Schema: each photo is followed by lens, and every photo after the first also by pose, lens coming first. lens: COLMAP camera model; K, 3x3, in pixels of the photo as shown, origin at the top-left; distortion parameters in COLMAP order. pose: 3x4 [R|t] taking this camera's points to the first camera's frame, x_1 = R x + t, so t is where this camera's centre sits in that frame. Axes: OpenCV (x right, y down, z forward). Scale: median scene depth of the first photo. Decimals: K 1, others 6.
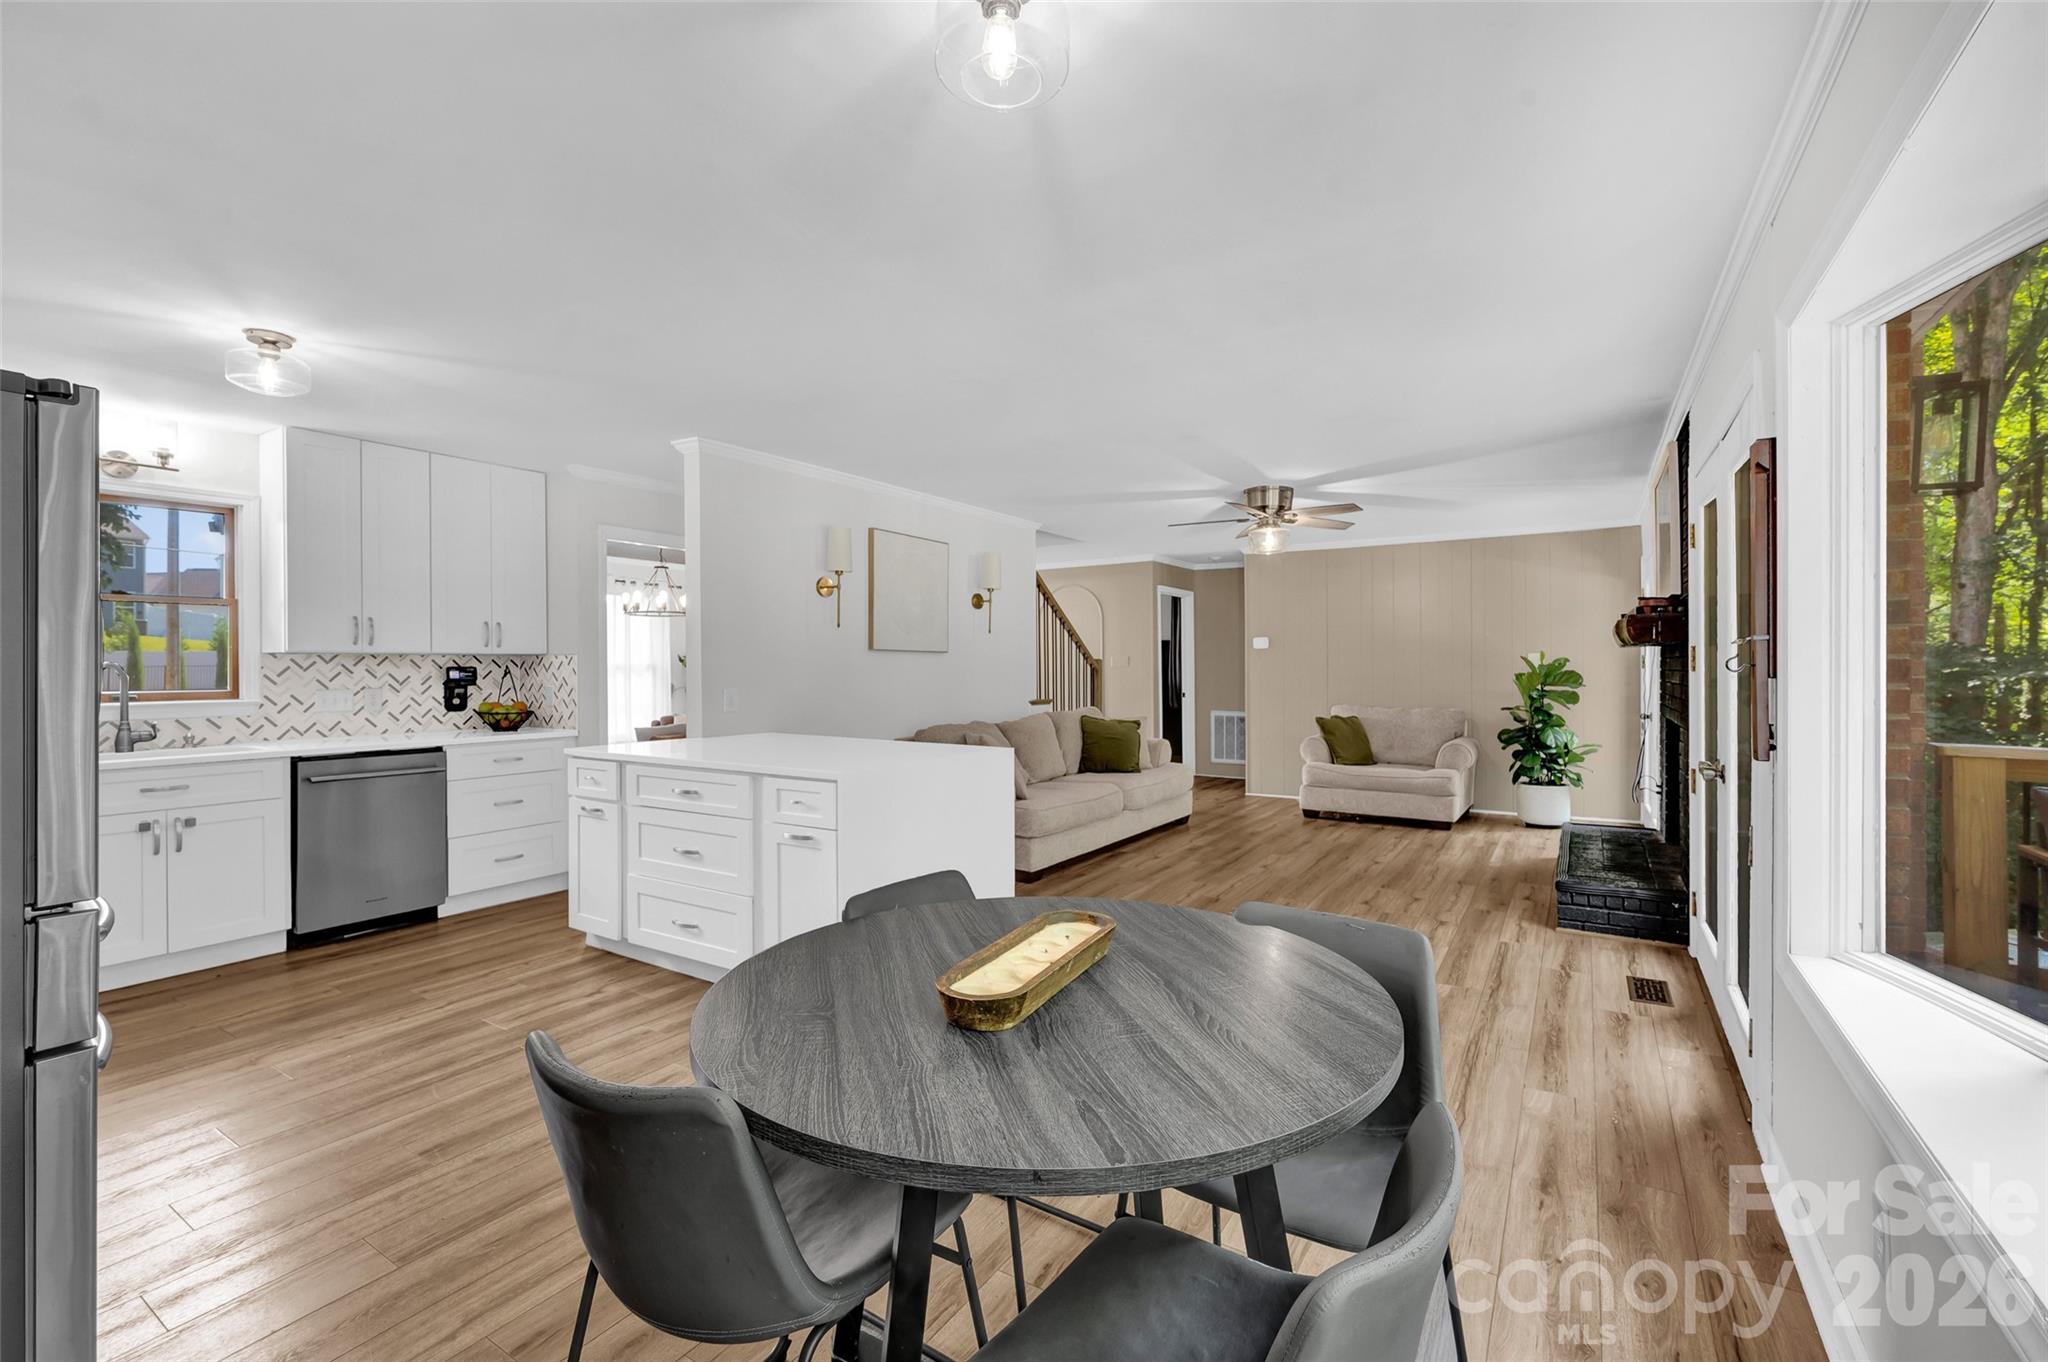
lens RADIAL K [[870.2, 0, 1030.3], [0, 870.2, 670.4], [0, 0, 1]] dist [0.002388, 0.000271]
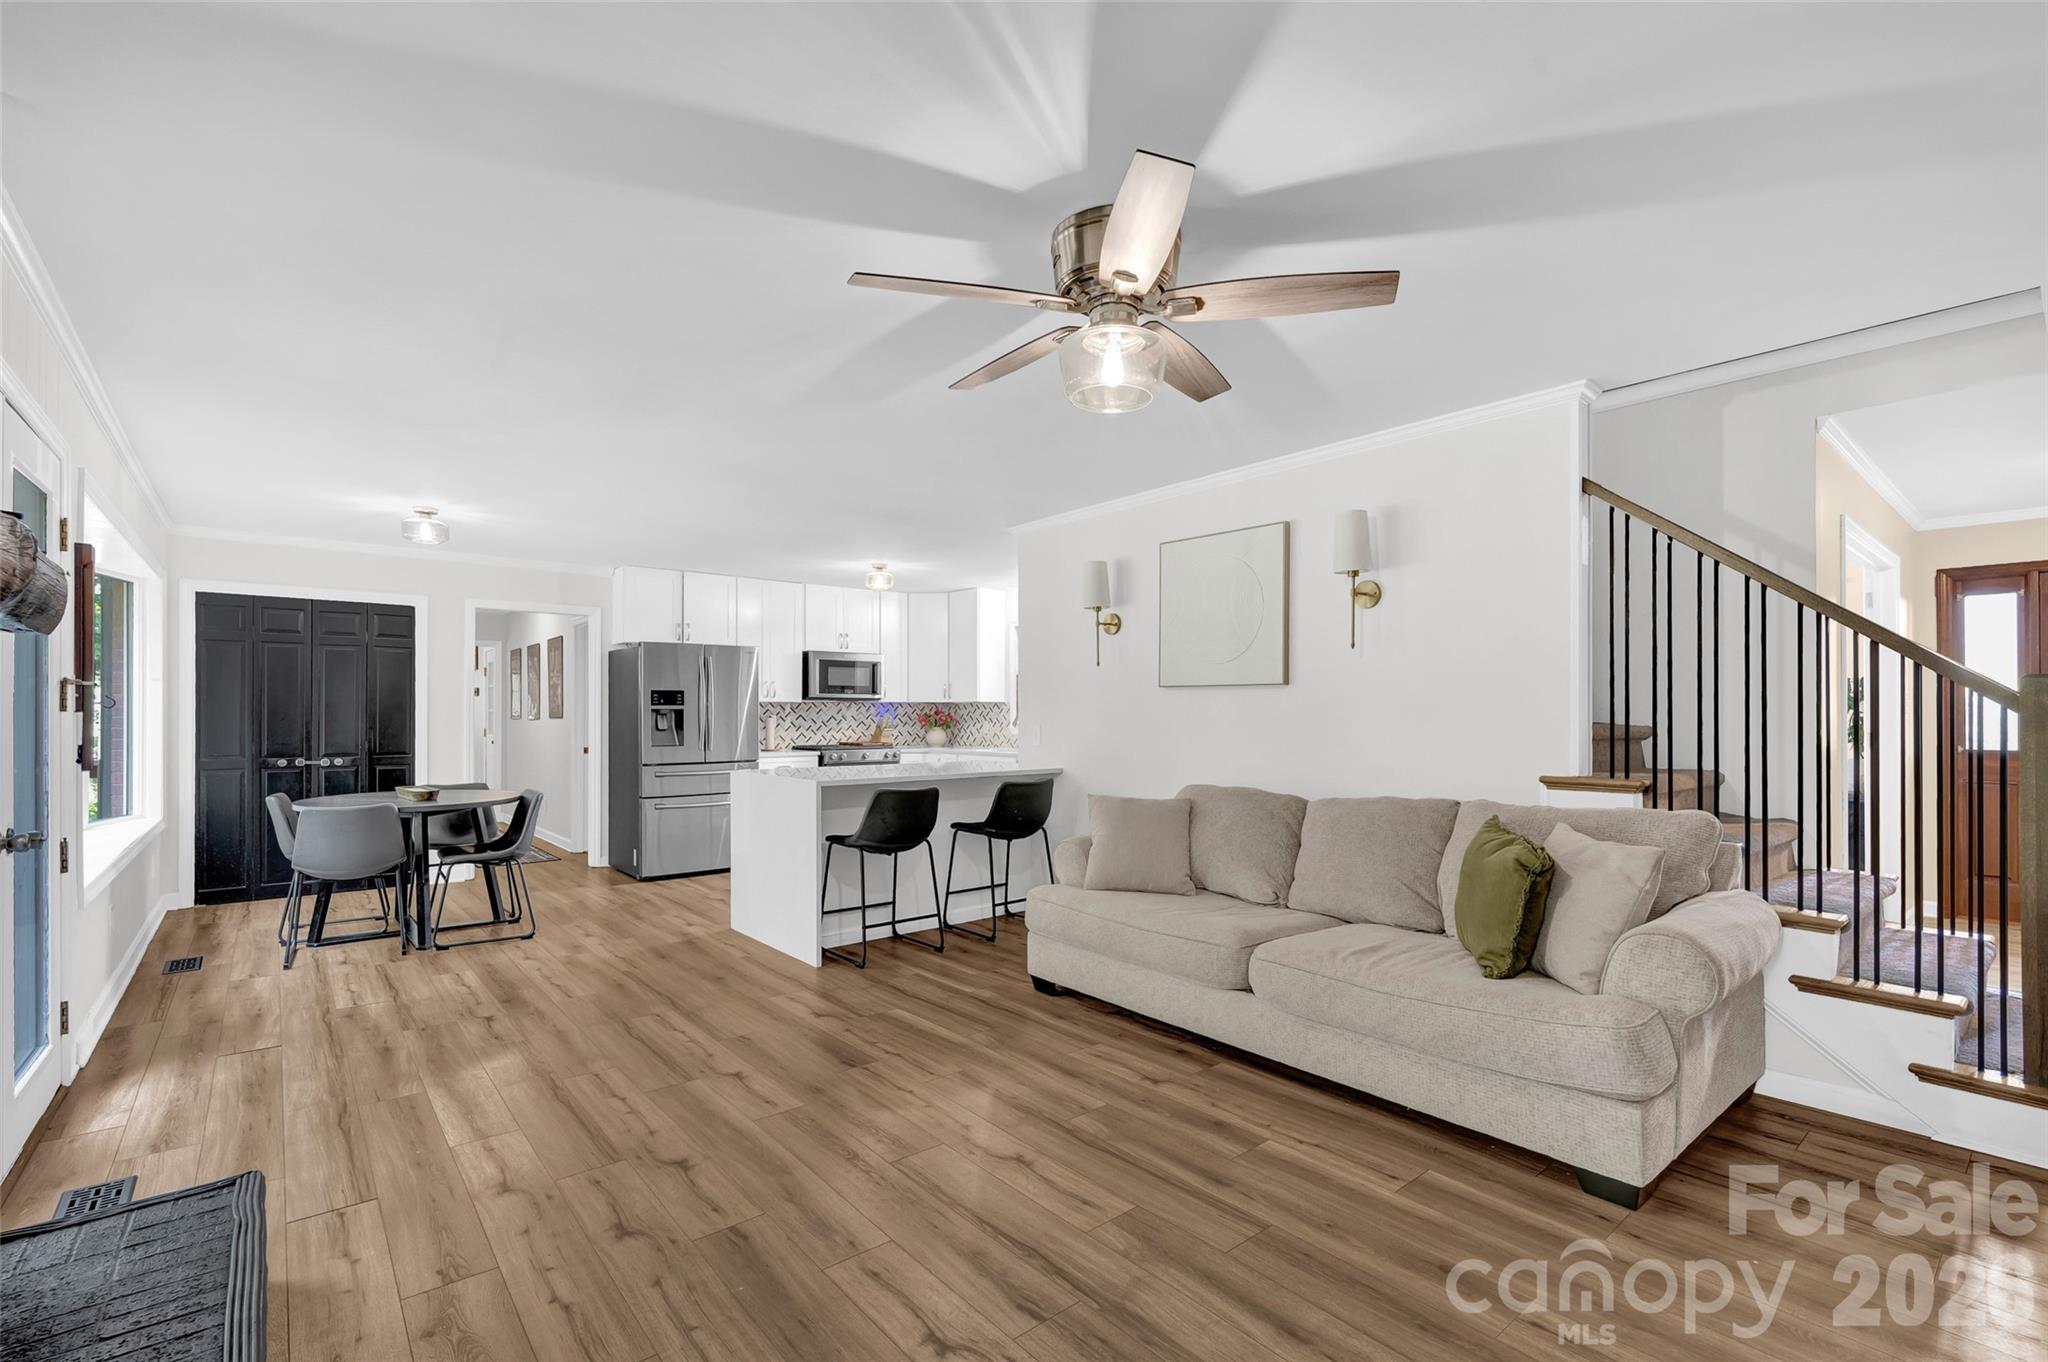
lens RADIAL K [[891.9, 0, 1022.4], [0, 891.9, 713.4], [0, 0, 1]] dist [-0.000488, 0.000357]
pose [[-0.301052, 0.001416, -0.953607, 0.880406], [-0.005612, 0.999979, 0.003256, -0.000328], [0.953591, 0.006332, -0.301038, 1.439295]]
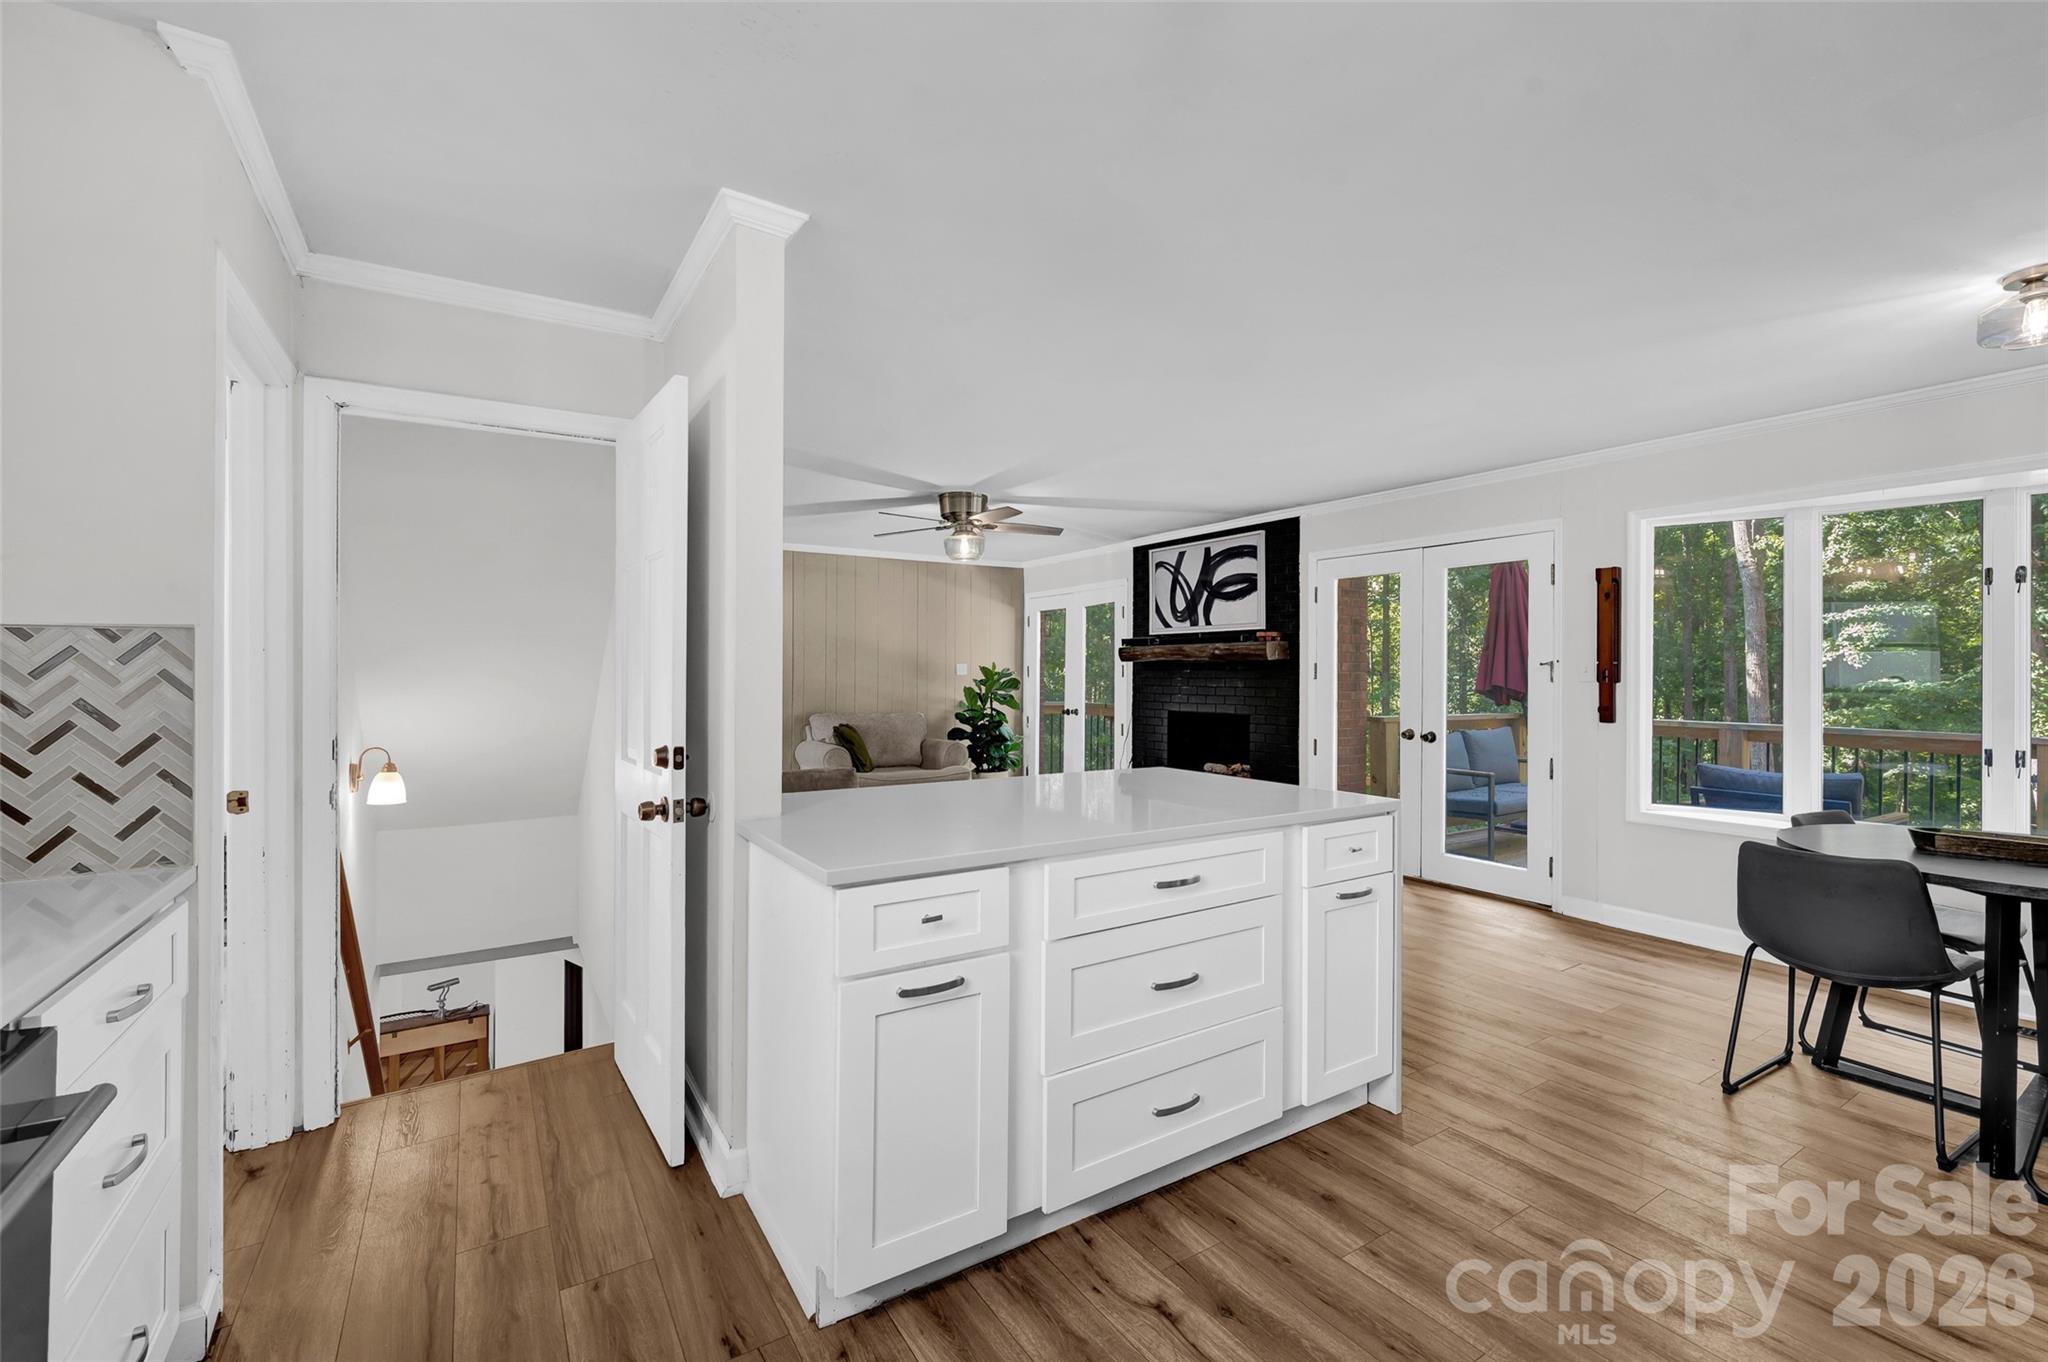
lens RADIAL K [[870.2, 0, 1030.3], [0, 870.2, 670.4], [0, 0, 1]] dist [0.002388, 0.000271]
pose [[0.418730, 0.008009, 0.908075, -0.798628], [-0.000480, 0.999963, -0.008598, -0.000572], [-0.908111, 0.003164, 0.418718, 0.683311]]
